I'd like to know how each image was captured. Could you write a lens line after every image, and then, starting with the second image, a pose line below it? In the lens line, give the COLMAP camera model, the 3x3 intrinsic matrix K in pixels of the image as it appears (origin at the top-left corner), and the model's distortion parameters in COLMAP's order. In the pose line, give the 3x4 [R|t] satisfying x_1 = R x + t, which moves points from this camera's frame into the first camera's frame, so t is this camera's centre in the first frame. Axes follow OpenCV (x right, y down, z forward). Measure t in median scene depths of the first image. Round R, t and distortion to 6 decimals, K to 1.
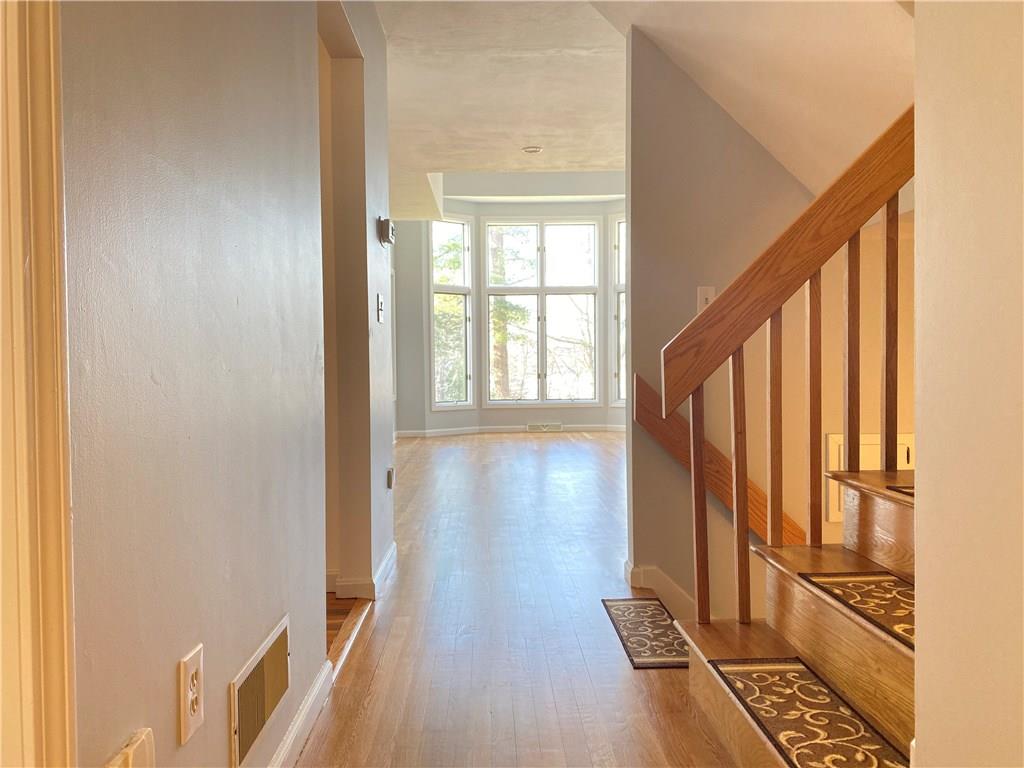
lens RADIAL K [[778.6, 0, 510.2], [0, 778.6, 389.8], [0, 0, 1]] dist [0.057080, -0.070721]
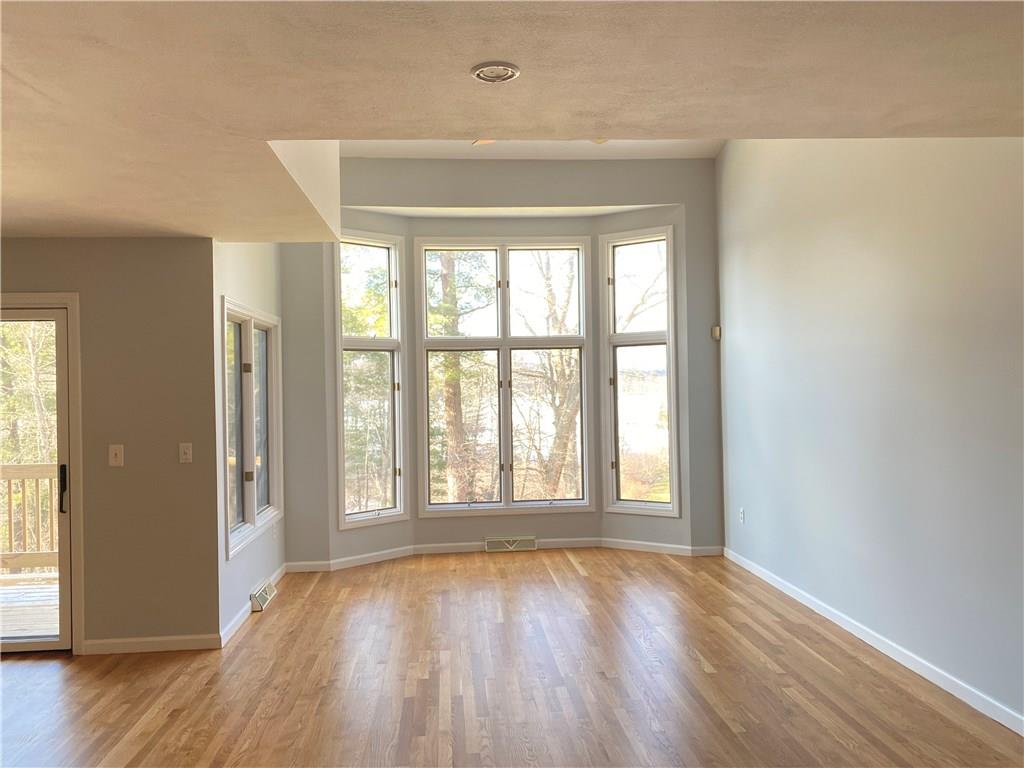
lens RADIAL K [[778.6, 0, 510.9], [0, 778.6, 378.8], [0, 0, 1]] dist [0.057080, -0.070721]
pose [[0.998230, -0.009809, 0.058665, 0.005573], [0.012222, 0.999088, -0.040921, -0.068404], [-0.058210, 0.041565, 0.997439, 0.315240]]
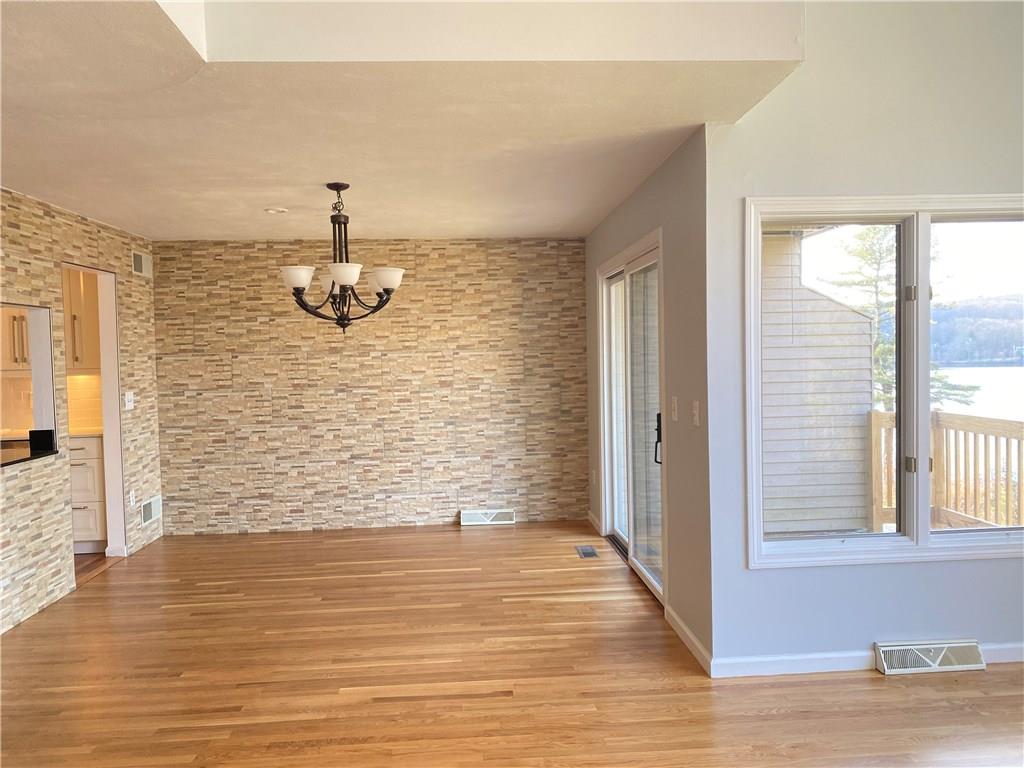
lens RADIAL K [[778.6, 0, 505.7], [0, 778.6, 378.6], [0, 0, 1]] dist [0.057080, -0.070721]
pose [[0.043091, 0.035865, -0.998427, 0.189931], [-0.007915, 0.999336, 0.035556, -0.073906], [0.999040, 0.006371, 0.043347, 0.672528]]
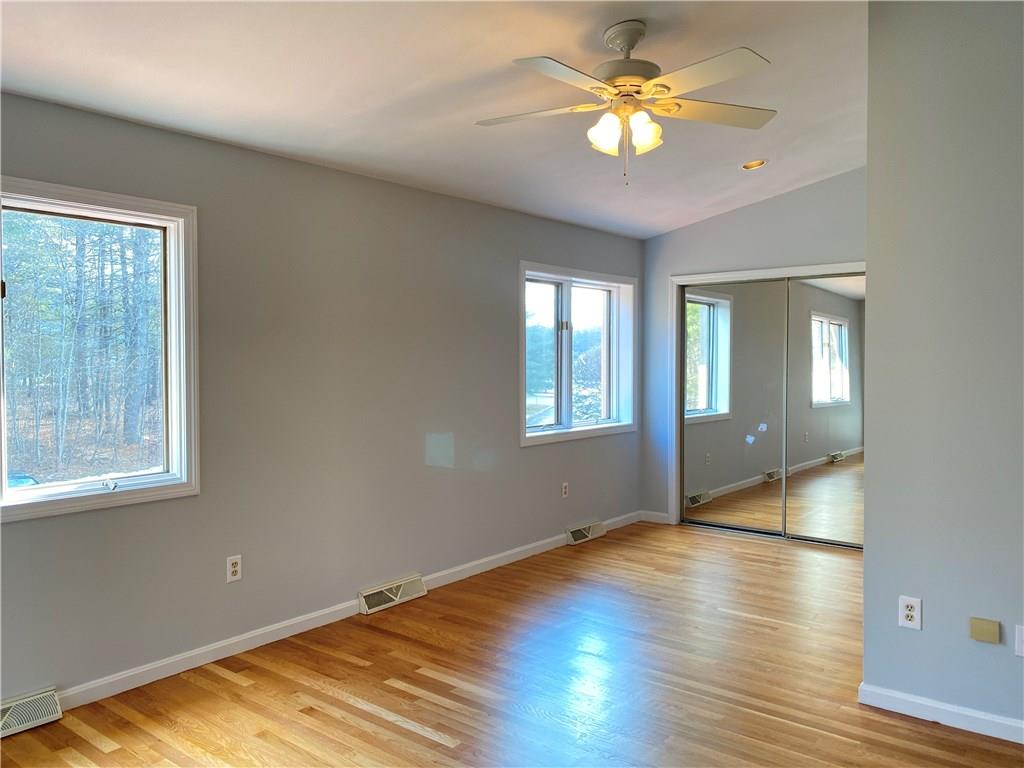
lens RADIAL K [[778.6, 0, 508.8], [0, 778.6, 381.5], [0, 0, 1]] dist [0.057080, -0.070721]
pose [[0.766303, 0.028100, -0.641864, 0.195027], [-0.026648, 0.999574, 0.011947, -0.070880], [0.641926, 0.007949, 0.766725, 0.571146]]
